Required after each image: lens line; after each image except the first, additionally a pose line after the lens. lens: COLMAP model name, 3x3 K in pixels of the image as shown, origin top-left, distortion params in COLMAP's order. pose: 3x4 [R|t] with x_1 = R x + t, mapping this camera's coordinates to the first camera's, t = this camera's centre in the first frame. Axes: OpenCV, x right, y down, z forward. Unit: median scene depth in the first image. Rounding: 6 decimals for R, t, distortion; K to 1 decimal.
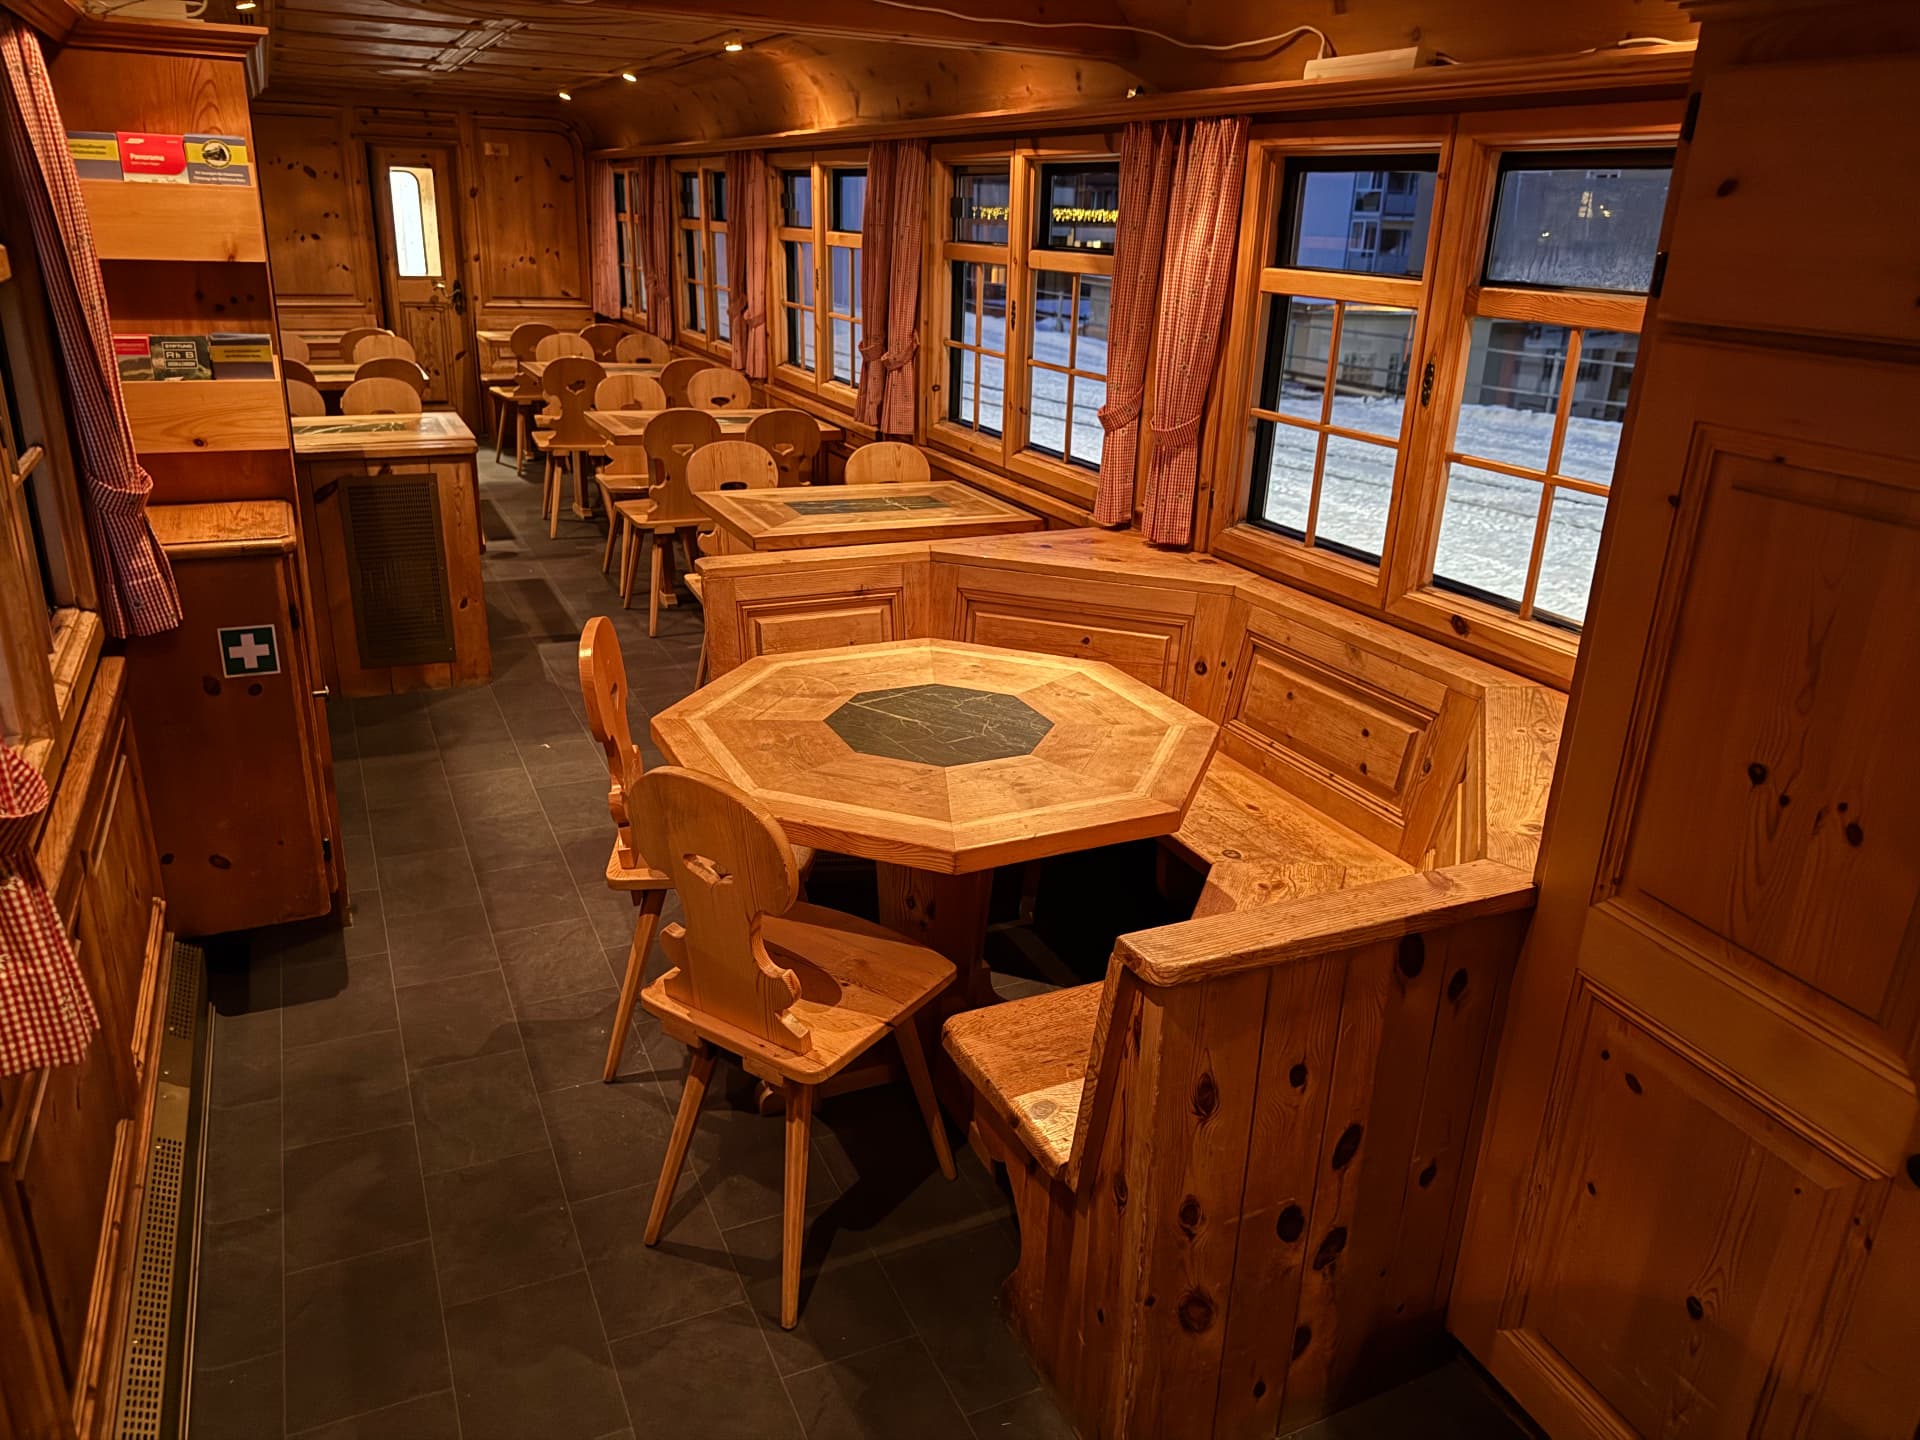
lens RADIAL K [[1361.0, 0, 943.7], [0, 1361.0, 713.0], [0, 0, 1]] dist [0.009618, -0.008544]
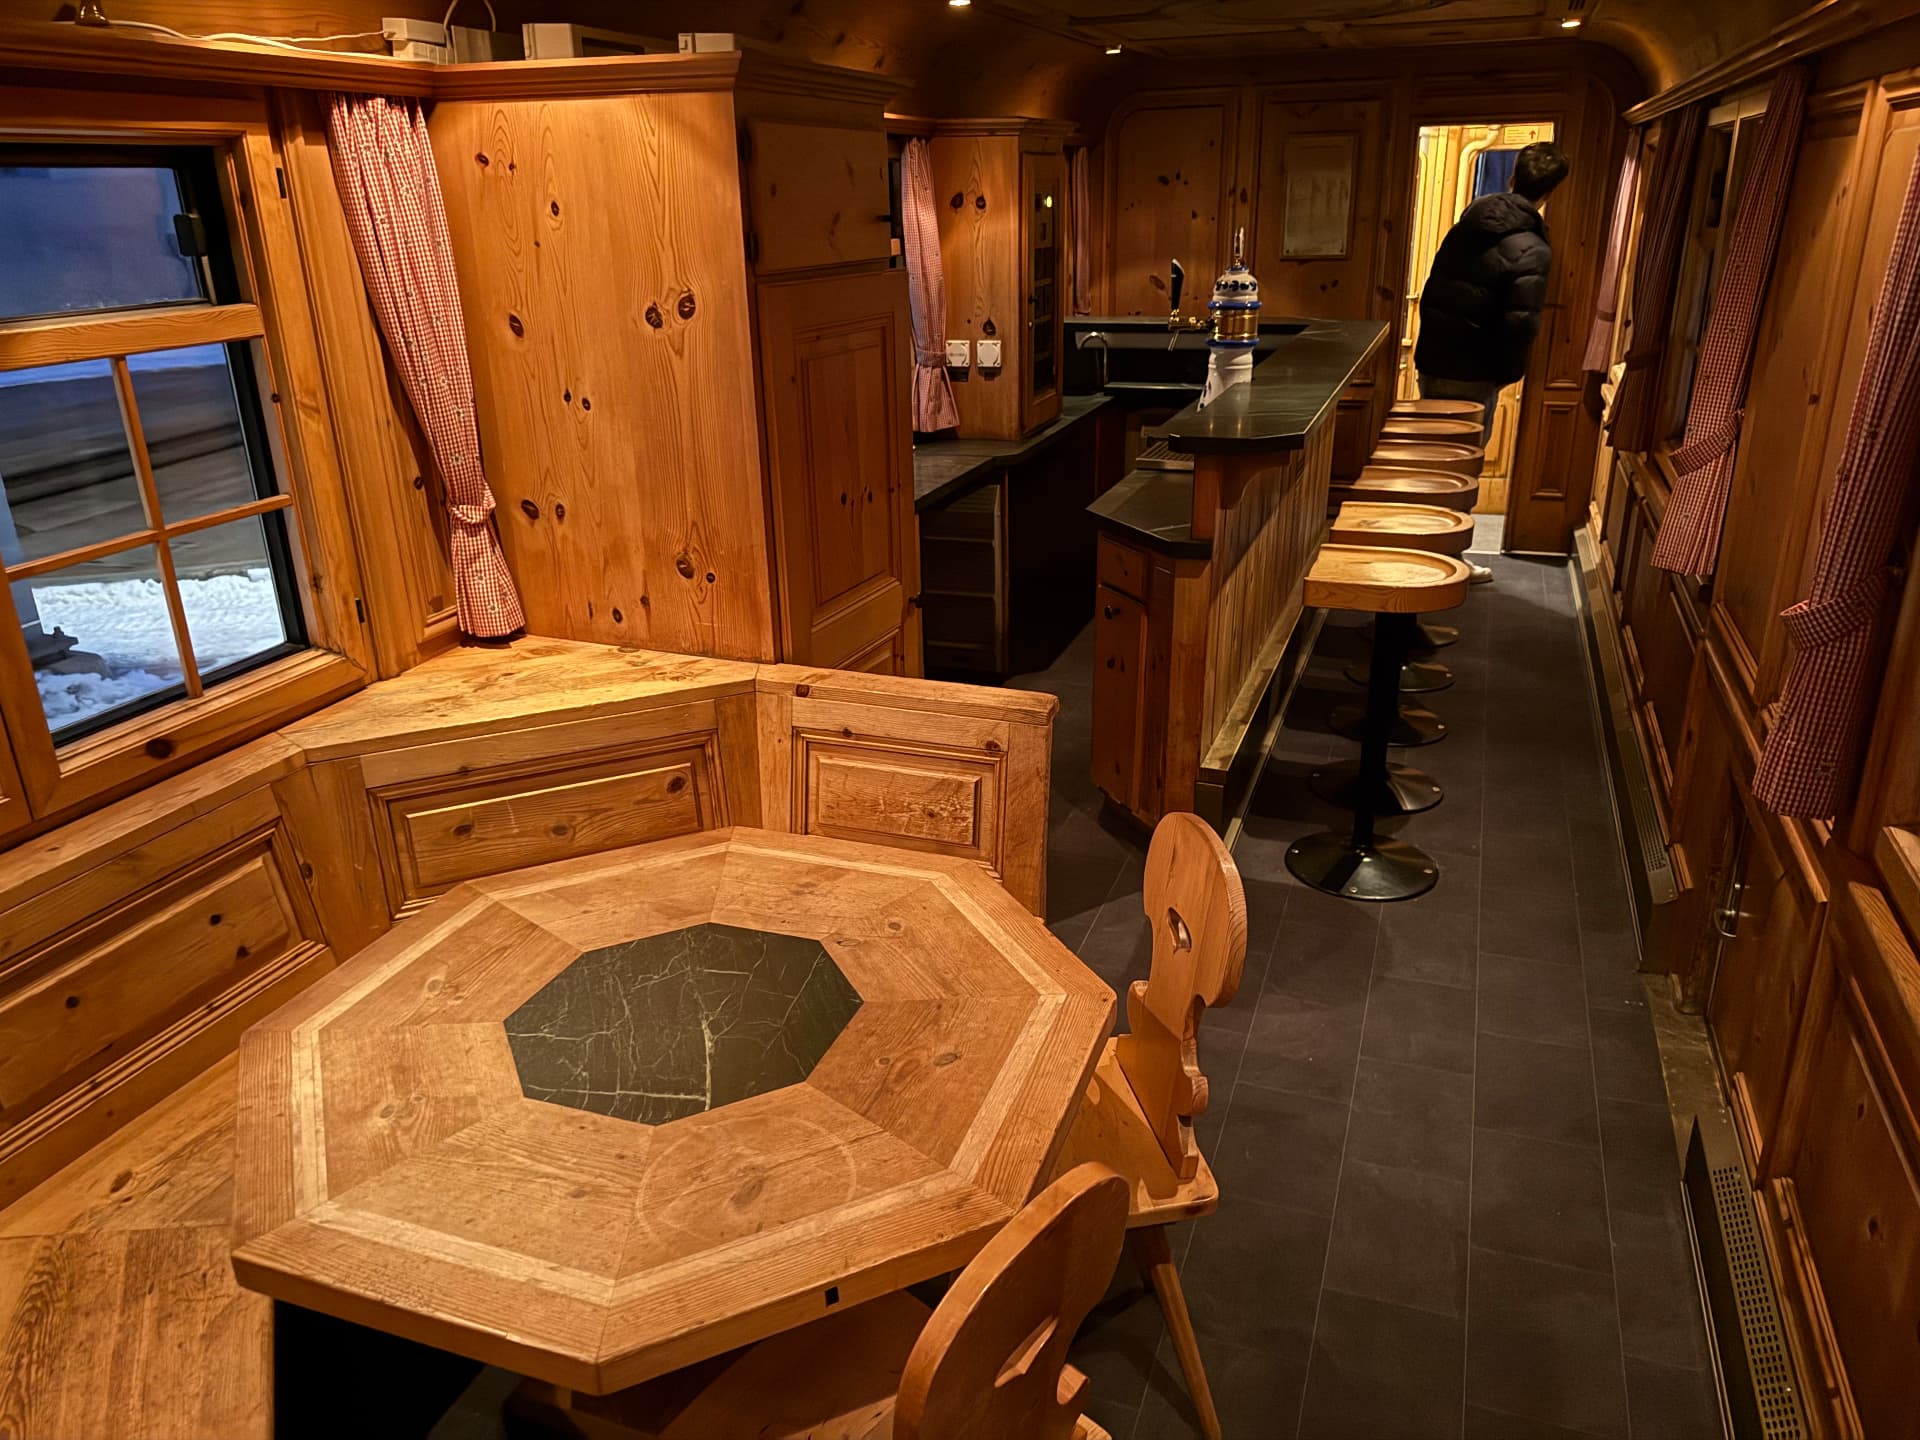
lens RADIAL K [[1361.0, 0, 949.6], [0, 1361.0, 726.2], [0, 0, 1]] dist [0.009618, -0.008544]
pose [[-0.710544, -0.270636, 0.649526, -0.380483], [0.241837, 0.772921, 0.586607, -0.358043], [-0.660789, 0.573889, -0.483744, 0.903233]]
